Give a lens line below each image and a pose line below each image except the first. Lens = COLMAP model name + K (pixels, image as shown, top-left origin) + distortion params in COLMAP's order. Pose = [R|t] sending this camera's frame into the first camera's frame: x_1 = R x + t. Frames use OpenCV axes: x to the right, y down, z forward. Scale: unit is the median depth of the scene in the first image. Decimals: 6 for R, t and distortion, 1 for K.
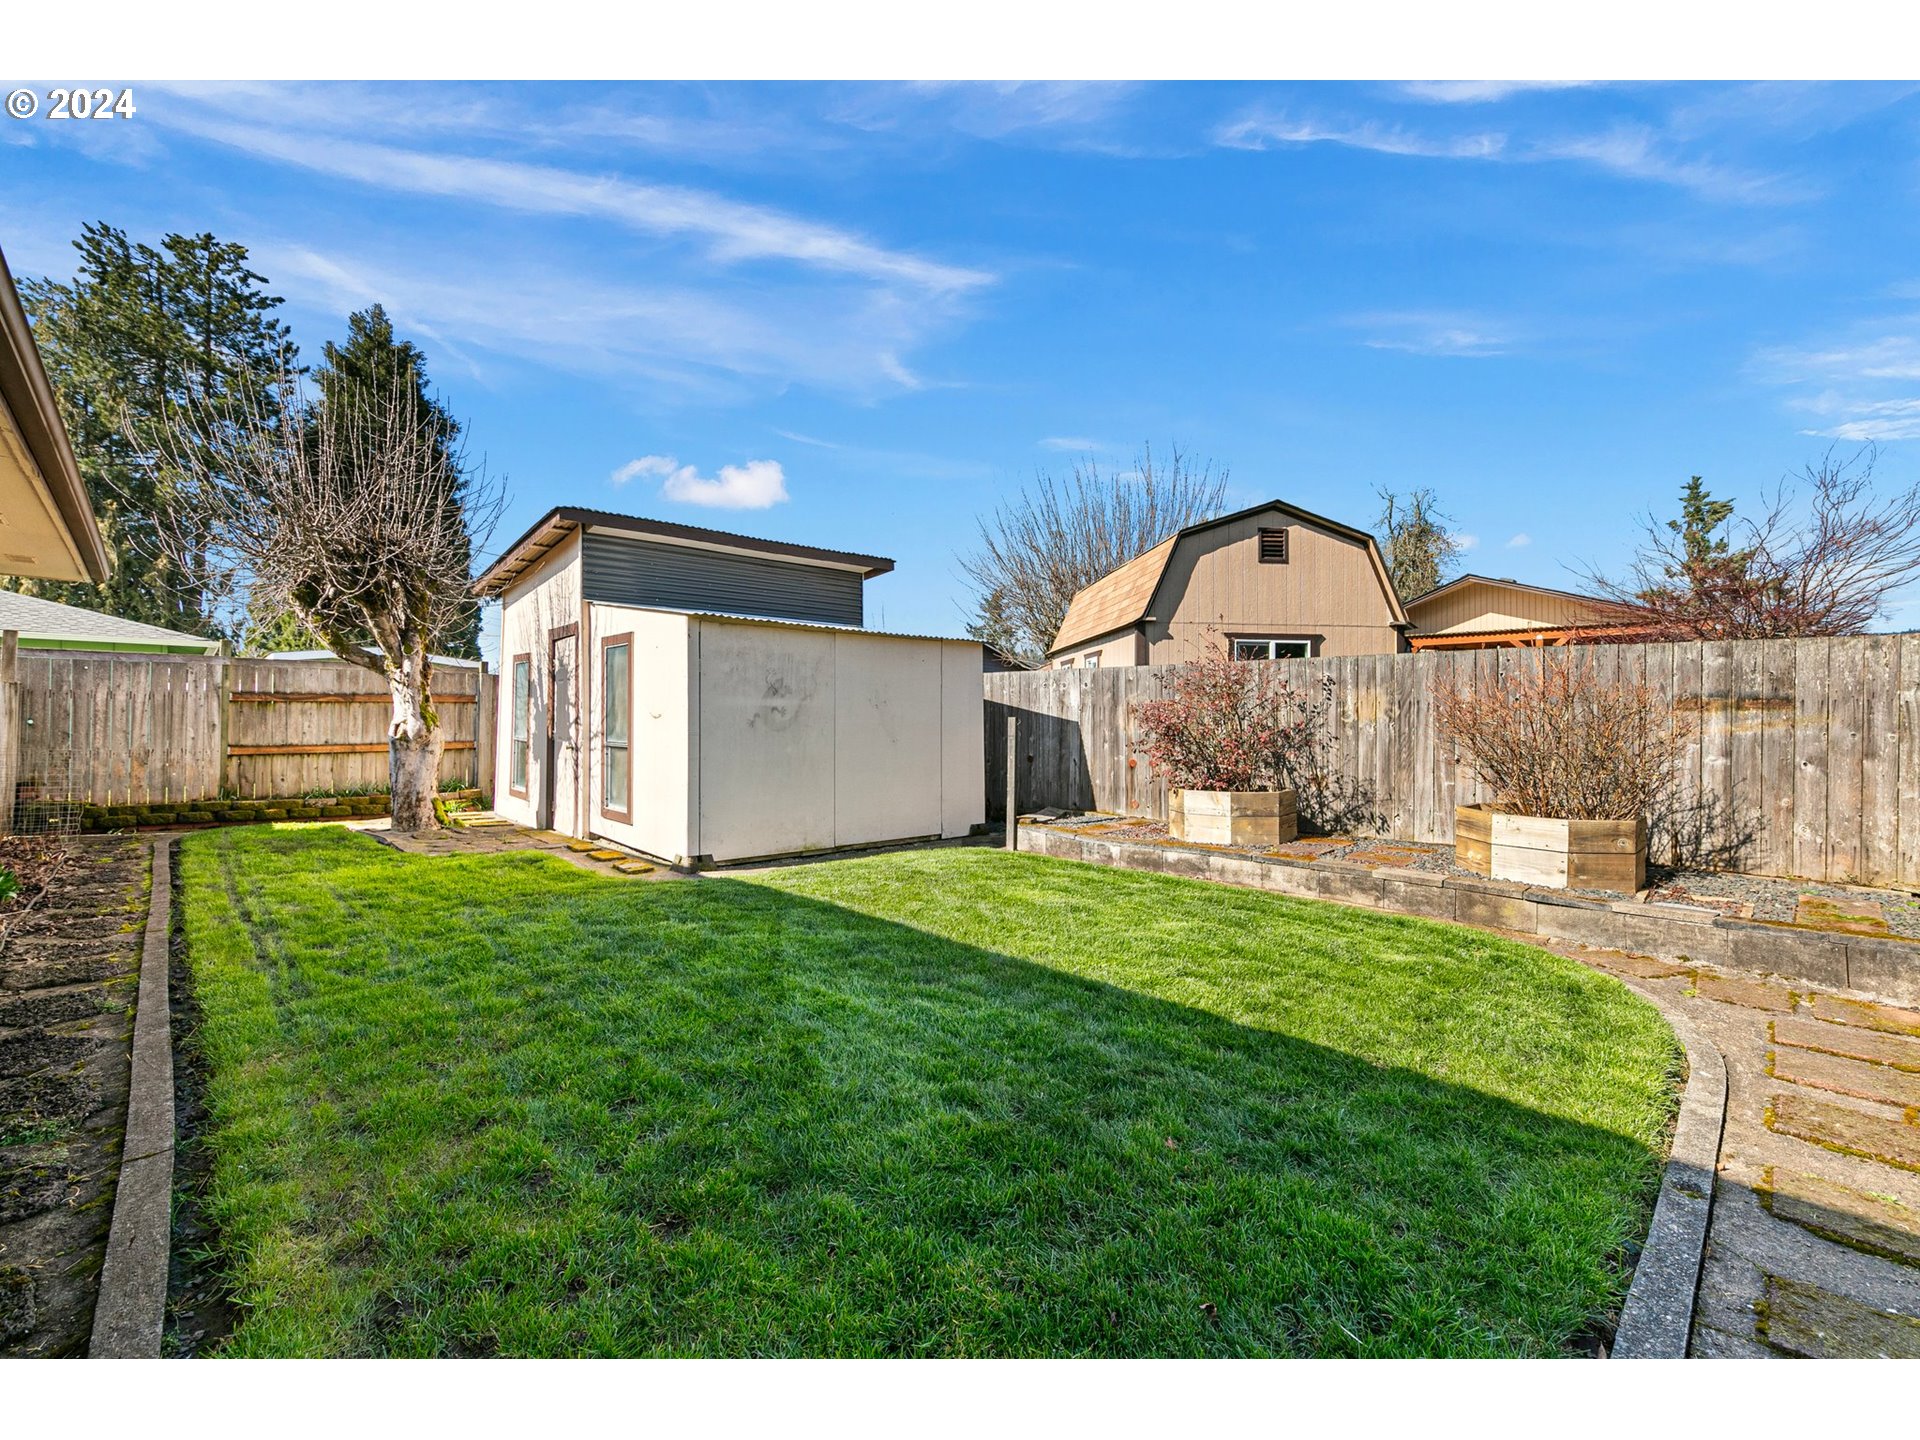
lens RADIAL K [[844.5, 0, 943.2], [0, 844.5, 716.4], [0, 0, 1]] dist [0.004680, 0.000976]
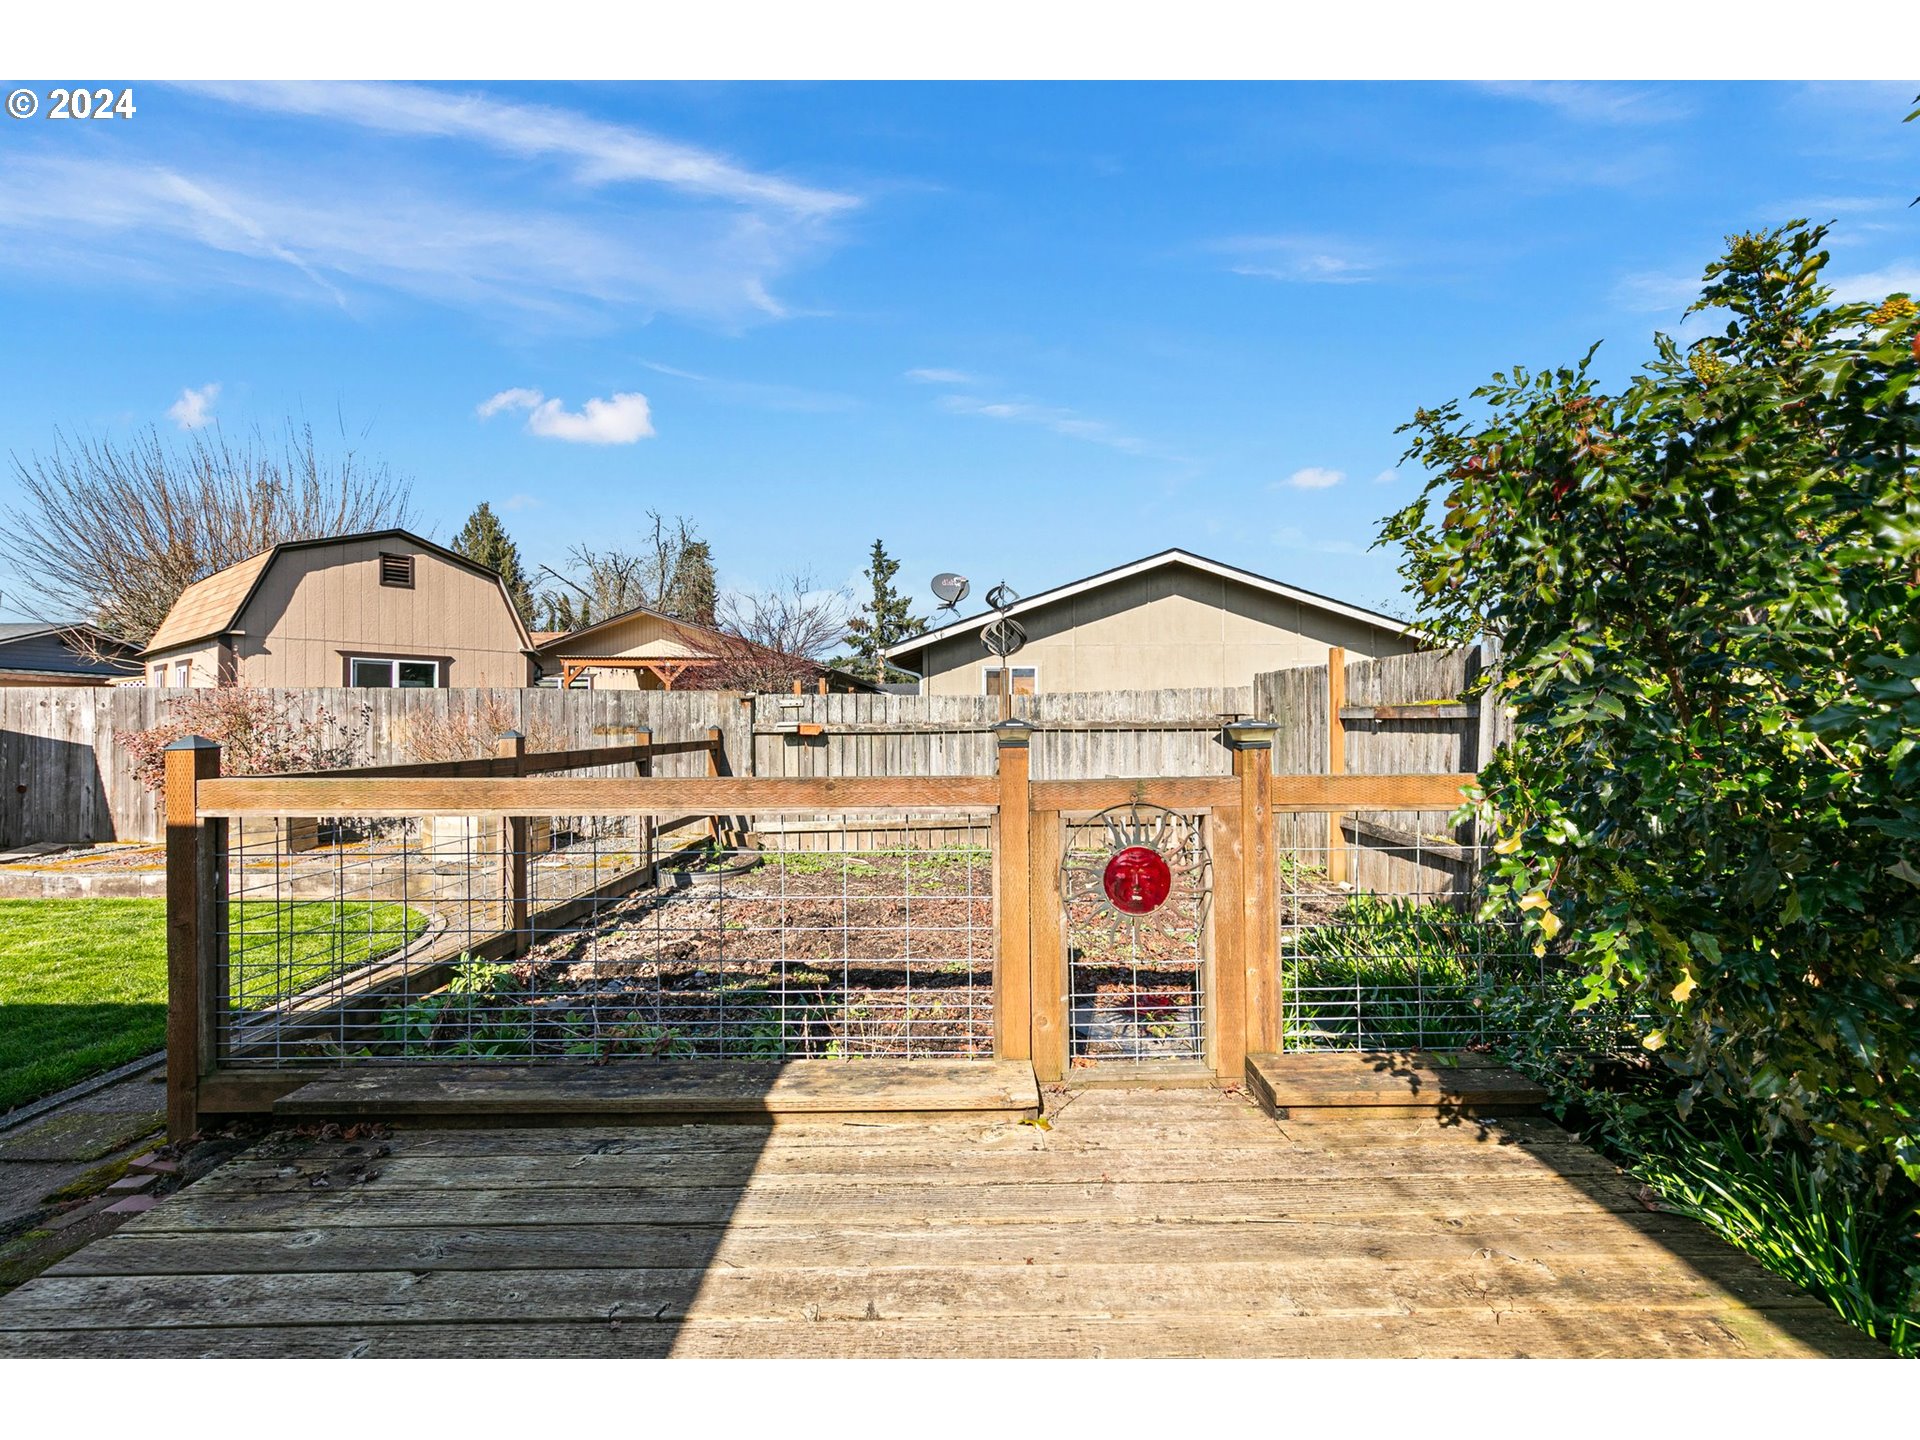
lens RADIAL K [[844.5, 0, 975.6], [0, 844.5, 718.3], [0, 0, 1]] dist [0.004680, 0.000976]
pose [[0.686212, -0.004172, 0.727390, 0.122702], [0.002184, 0.999991, 0.003676, -0.020442], [-0.727398, -0.000934, 0.686215, -0.270964]]
